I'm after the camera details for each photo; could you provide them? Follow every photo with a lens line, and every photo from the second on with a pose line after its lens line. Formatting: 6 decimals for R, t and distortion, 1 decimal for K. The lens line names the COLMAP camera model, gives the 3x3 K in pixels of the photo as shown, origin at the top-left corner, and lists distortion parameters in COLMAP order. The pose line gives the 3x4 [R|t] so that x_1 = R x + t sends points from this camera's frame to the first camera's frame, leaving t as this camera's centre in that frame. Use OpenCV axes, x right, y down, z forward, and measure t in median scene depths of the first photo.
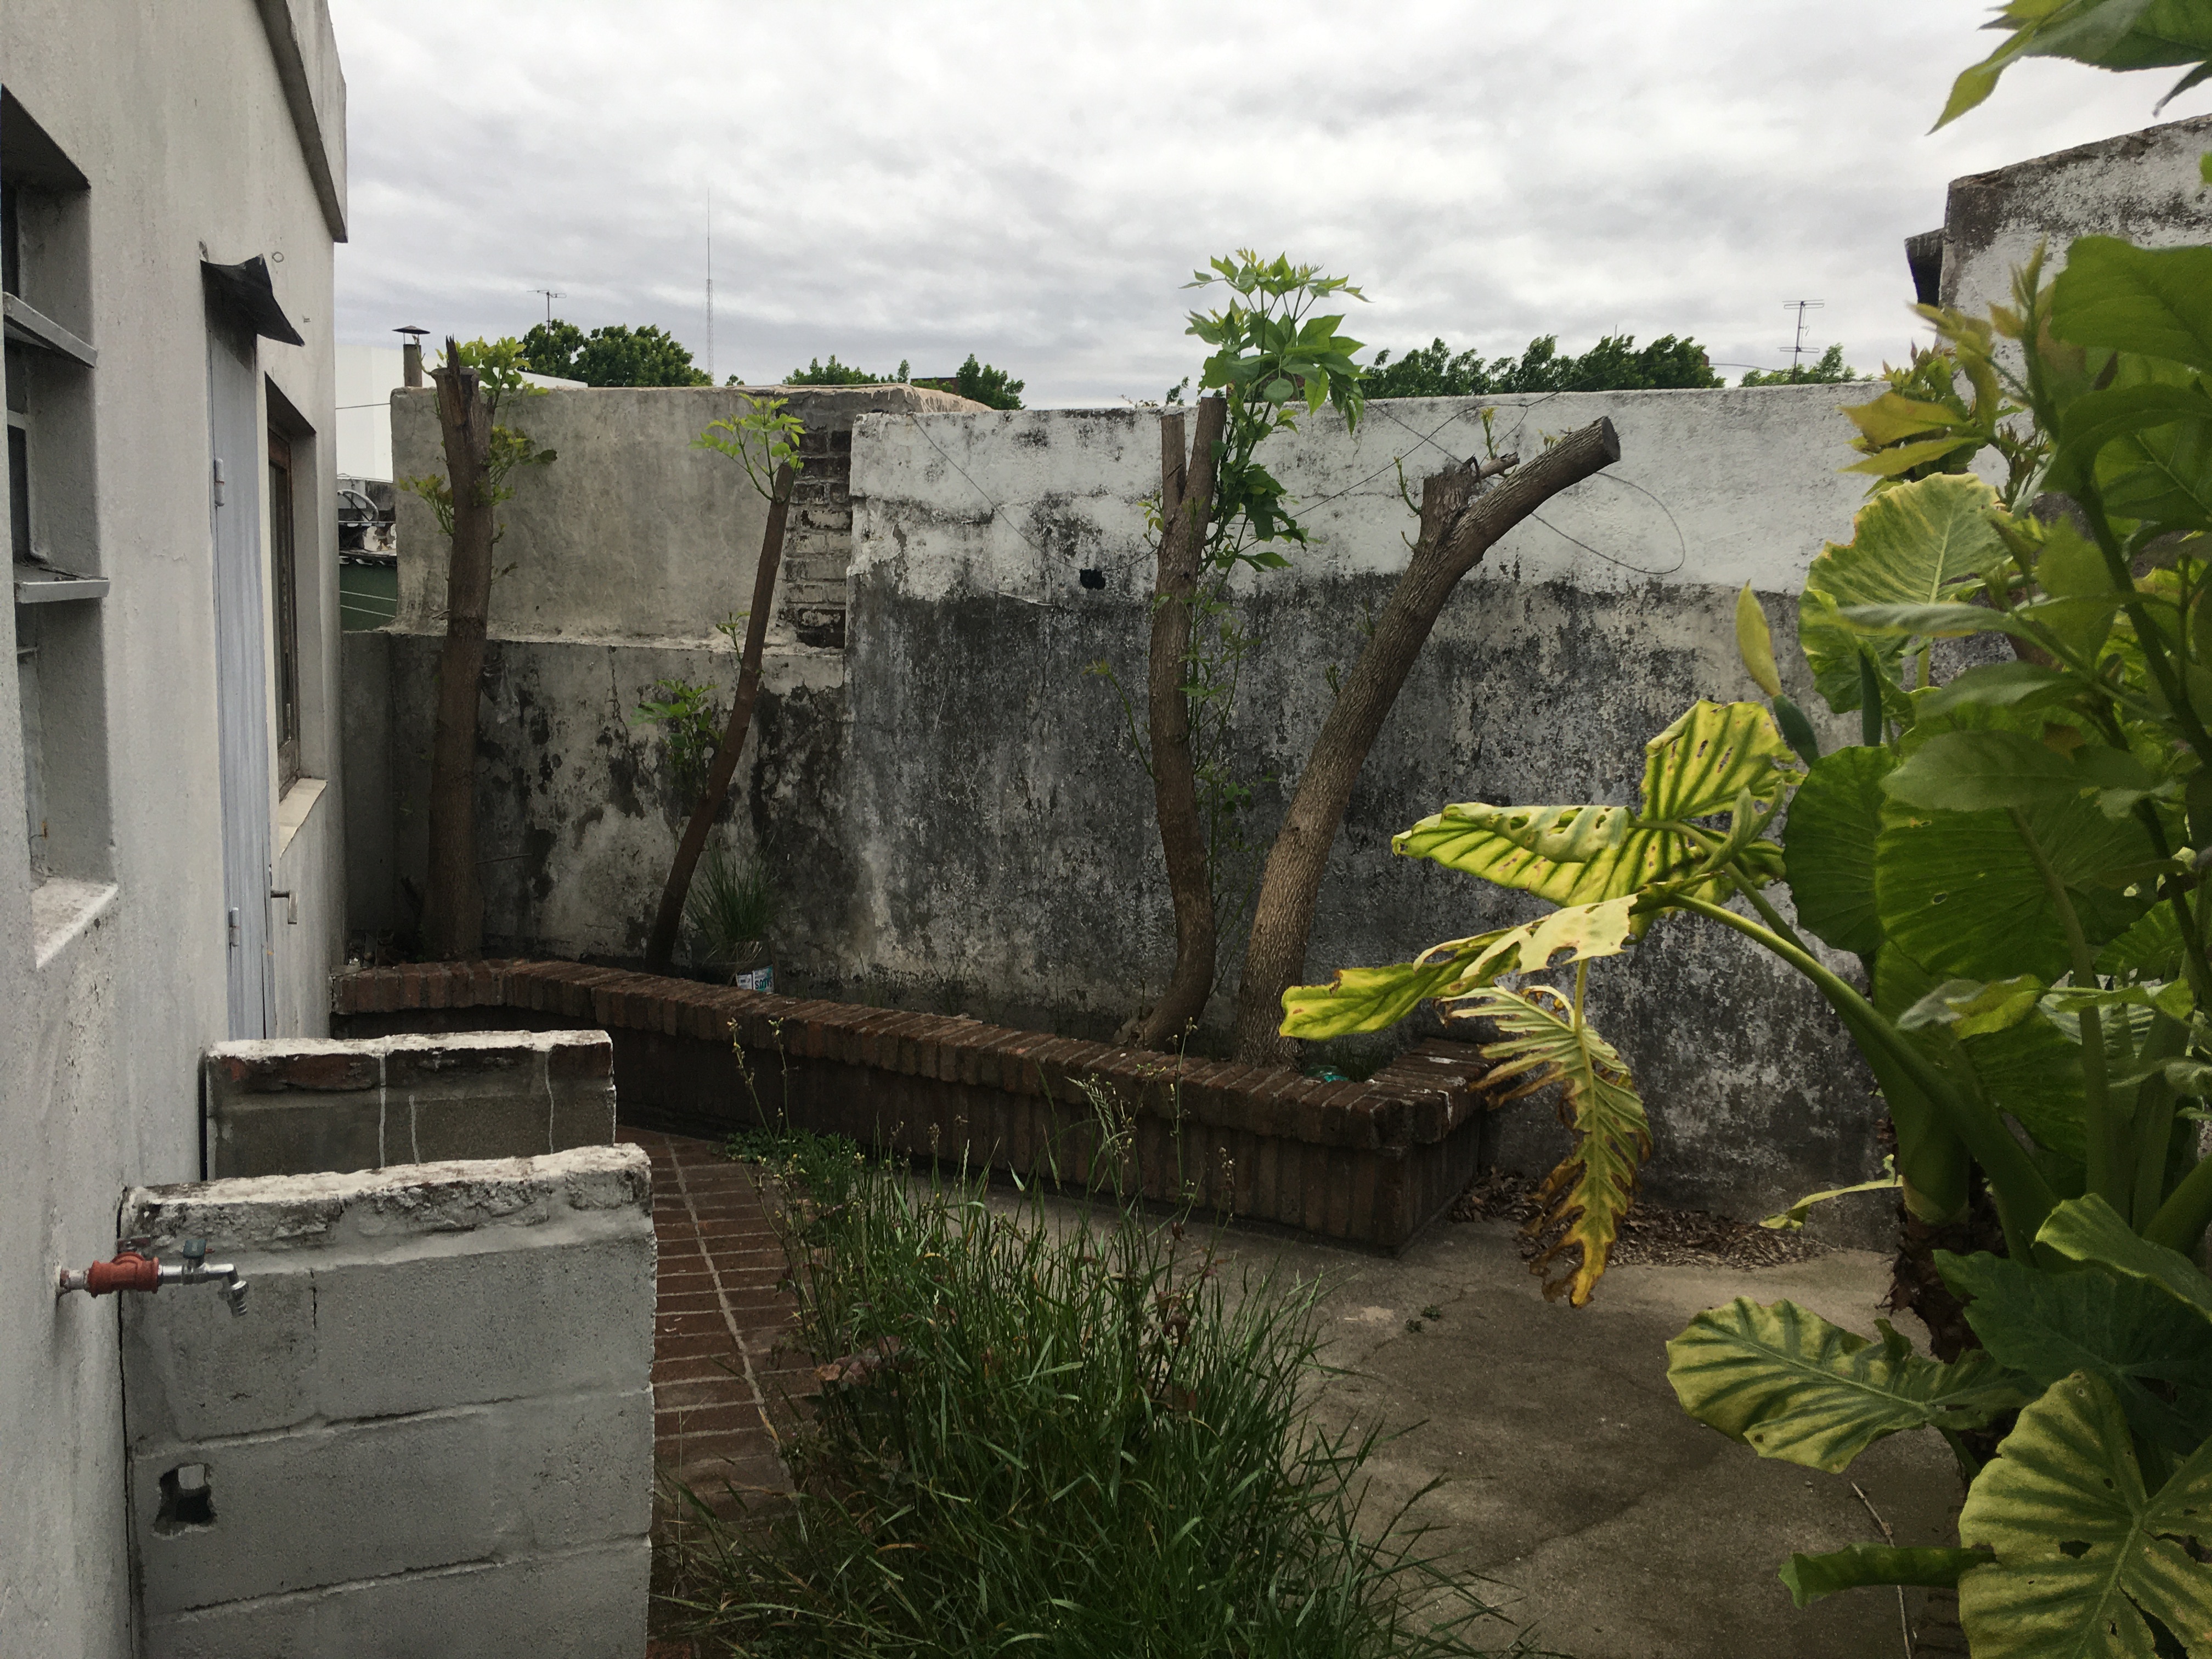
lens RADIAL K [[1853.9, 0, 1106.3], [0, 1853.9, 829.6], [0, 0, 1]] dist [0.088728, -0.101615]
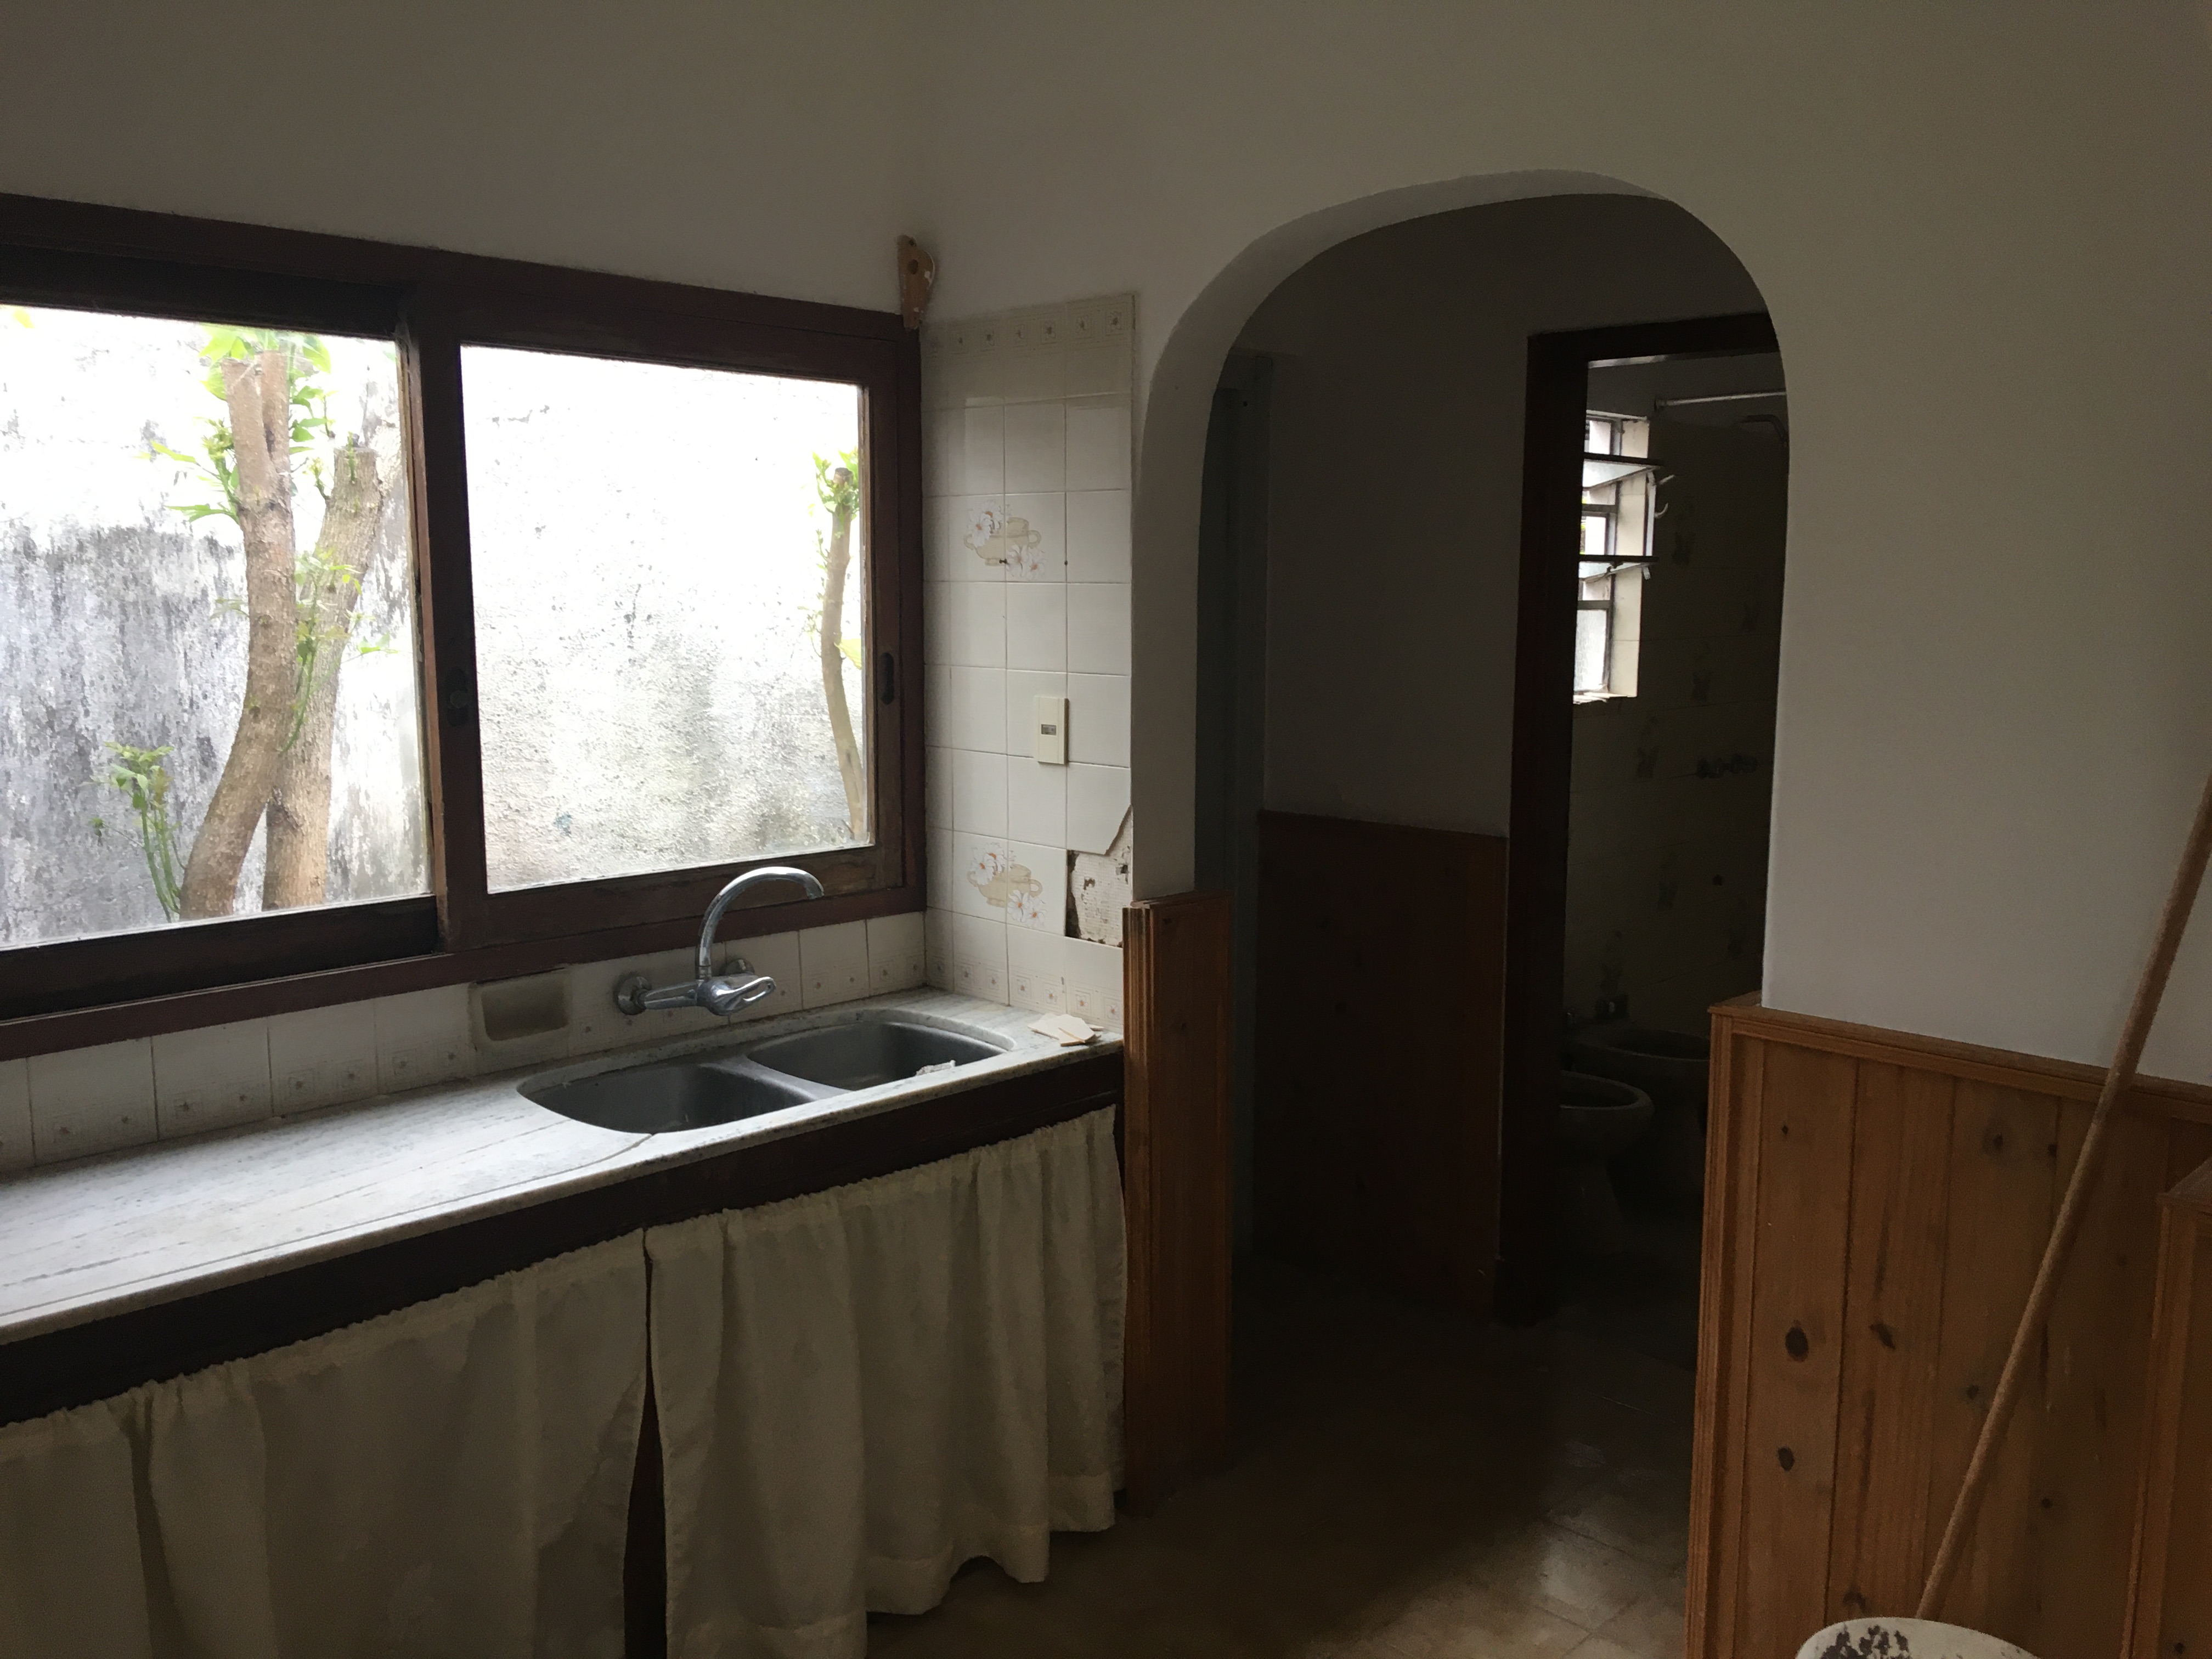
lens RADIAL K [[1853.9, 0, 1098.7], [0, 1853.9, 832.5], [0, 0, 1]] dist [0.088728, -0.101615]
pose [[-0.467805, -0.152186, 0.870631, -0.896071], [0.083991, 0.972951, 0.215202, -0.141320], [-0.879832, 0.173798, -0.442369, 0.946421]]
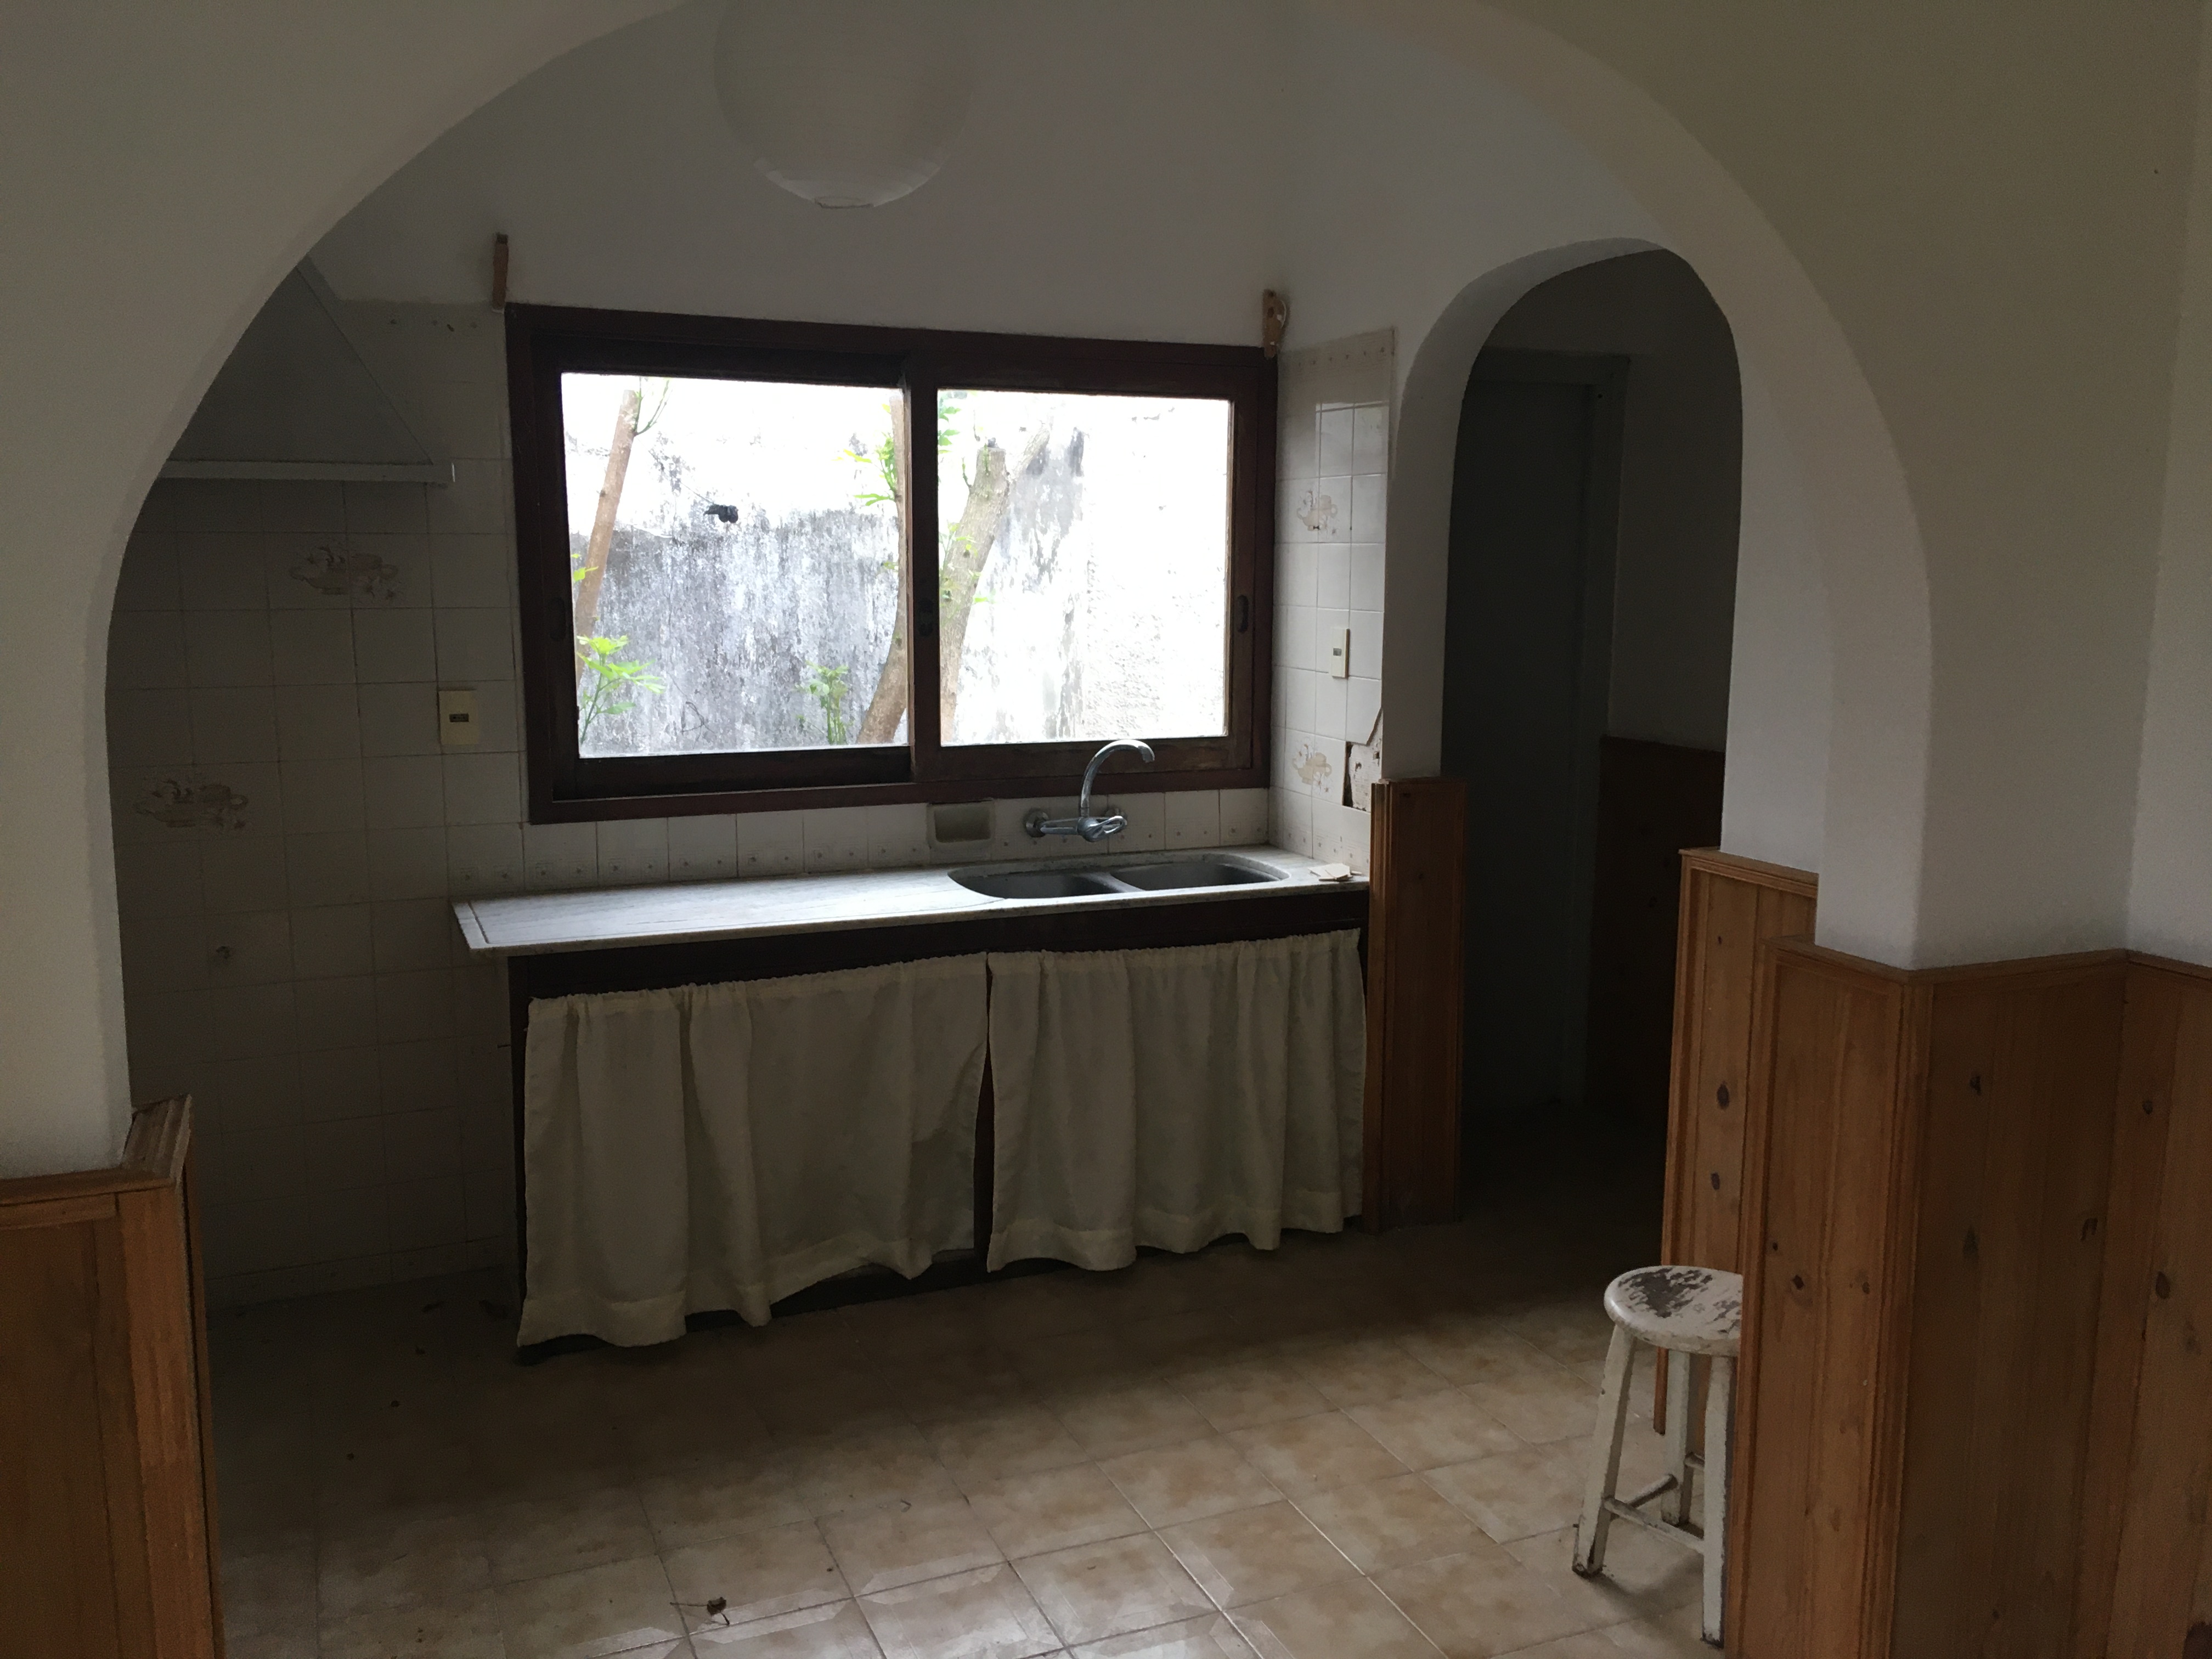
lens RADIAL K [[1853.9, 0, 1109.8], [0, 1853.9, 832.0], [0, 0, 1]] dist [0.088728, -0.101615]
pose [[-0.089359, -0.180739, 0.979463, -1.147003], [0.106909, 0.975975, 0.189849, -0.134537], [-0.990245, 0.121678, -0.067889, 0.858808]]
